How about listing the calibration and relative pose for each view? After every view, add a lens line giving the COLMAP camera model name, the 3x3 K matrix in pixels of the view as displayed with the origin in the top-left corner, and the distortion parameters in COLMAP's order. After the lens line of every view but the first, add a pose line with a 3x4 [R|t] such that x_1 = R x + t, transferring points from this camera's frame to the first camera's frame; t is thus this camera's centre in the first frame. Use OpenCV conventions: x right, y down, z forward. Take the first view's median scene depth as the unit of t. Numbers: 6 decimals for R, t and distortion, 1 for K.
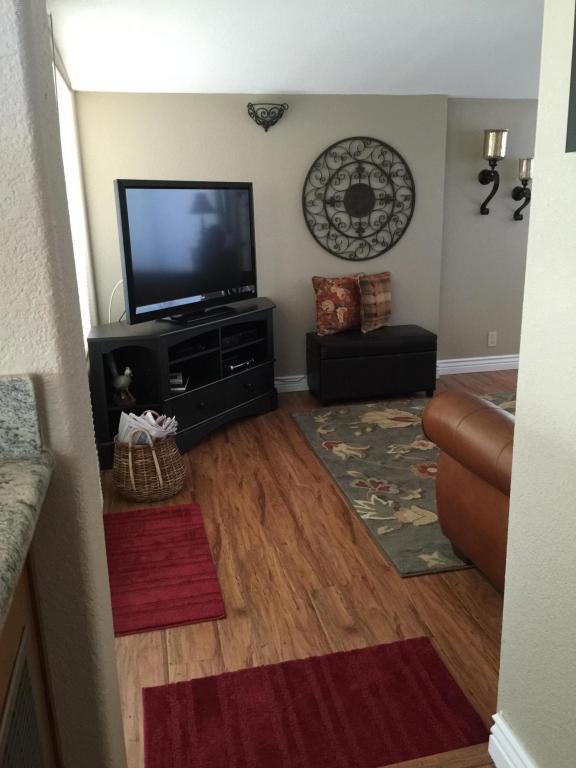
lens RADIAL K [[657.6, 0, 289.6], [0, 657.6, 378.1], [0, 0, 1]] dist [0.078776, -0.121226]
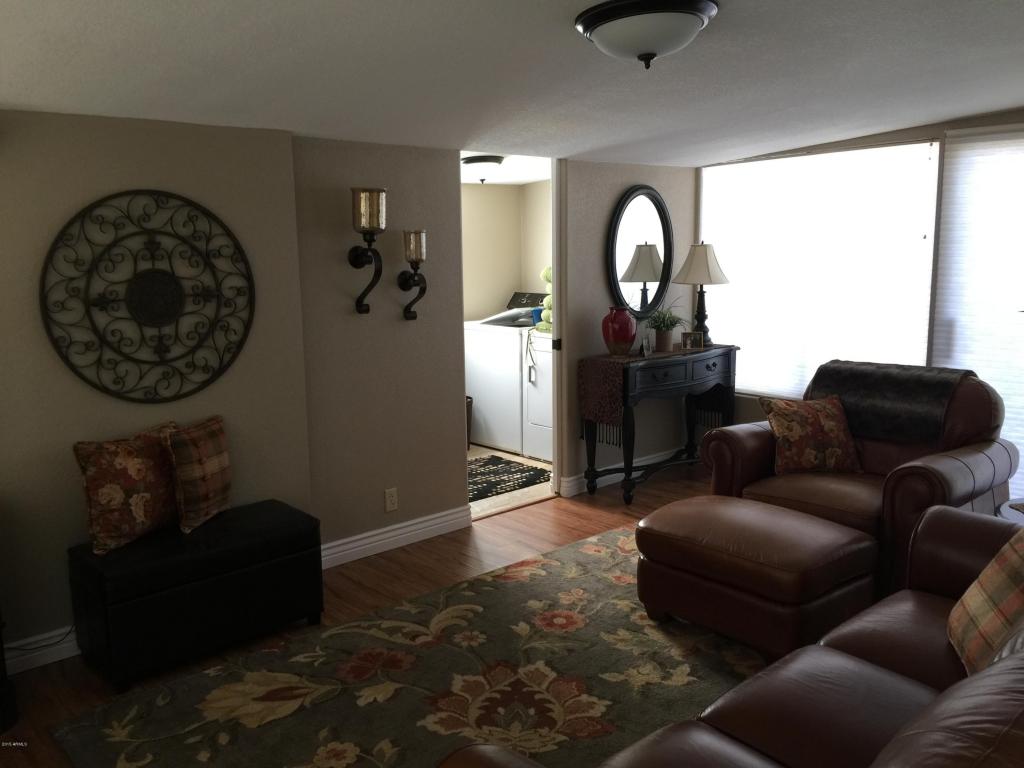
lens RADIAL K [[876.8, 0, 511.5], [0, 876.8, 375.3], [0, 0, 1]] dist [0.078776, -0.121226]
pose [[0.866091, -0.066015, 0.495509, -0.009560], [0.126286, 0.987984, -0.089107, -0.098809], [-0.483672, 0.139750, 0.864020, 0.213779]]
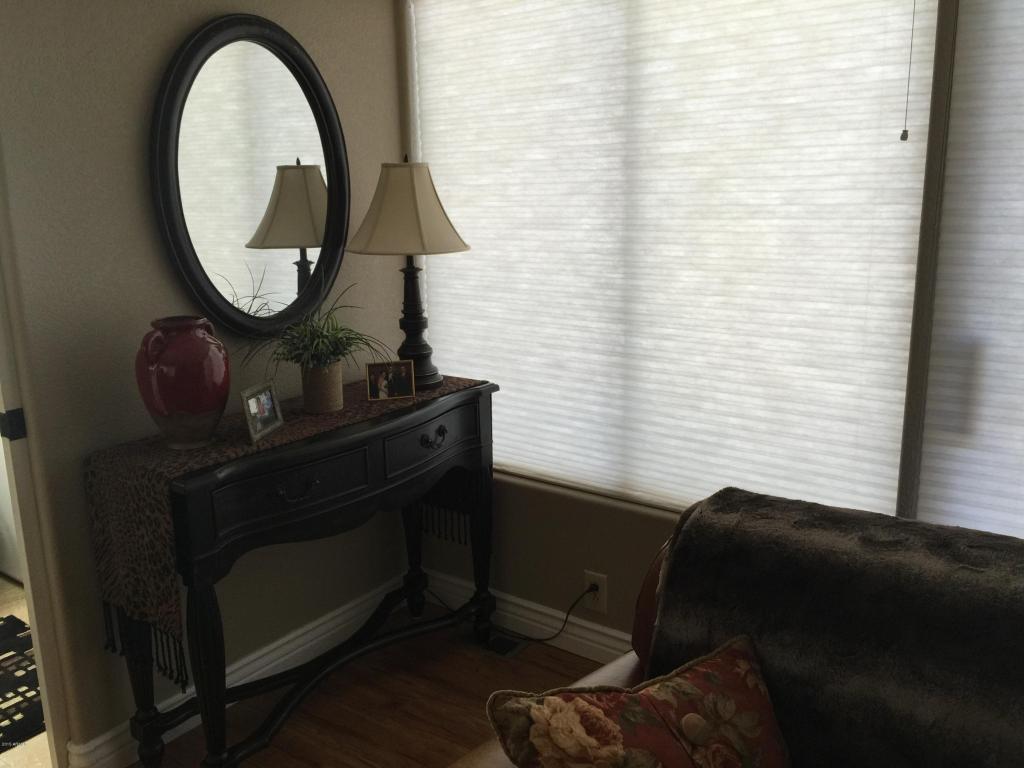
lens RADIAL K [[876.8, 0, 511.5], [0, 876.8, 384.8], [0, 0, 1]] dist [0.078776, -0.121226]
pose [[0.747213, -0.140990, 0.649457, 0.508165], [0.176106, 0.984309, 0.011069, -0.212006], [-0.640827, 0.106103, 0.760318, 0.669644]]
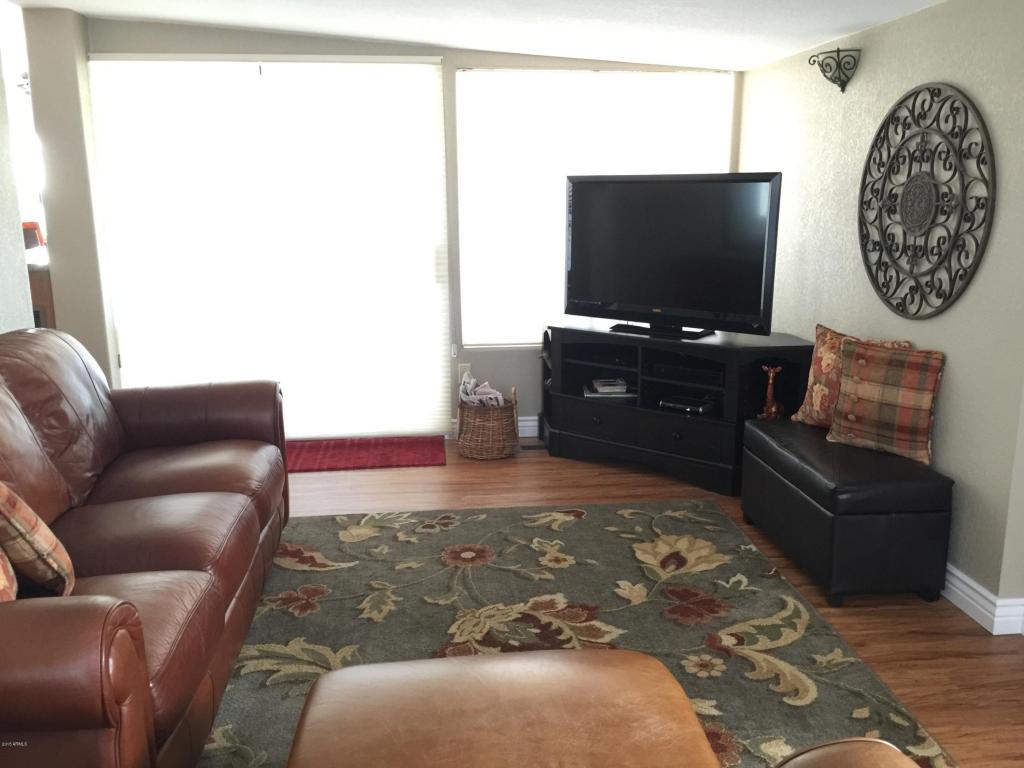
lens RADIAL K [[876.8, 0, 505.1], [0, 876.8, 379.1], [0, 0, 1]] dist [0.078776, -0.121226]
pose [[-0.118786, 0.235576, -0.964569, 0.846578], [-0.248948, 0.933352, 0.258609, -0.240540], [0.961205, 0.270847, -0.052223, 0.765797]]
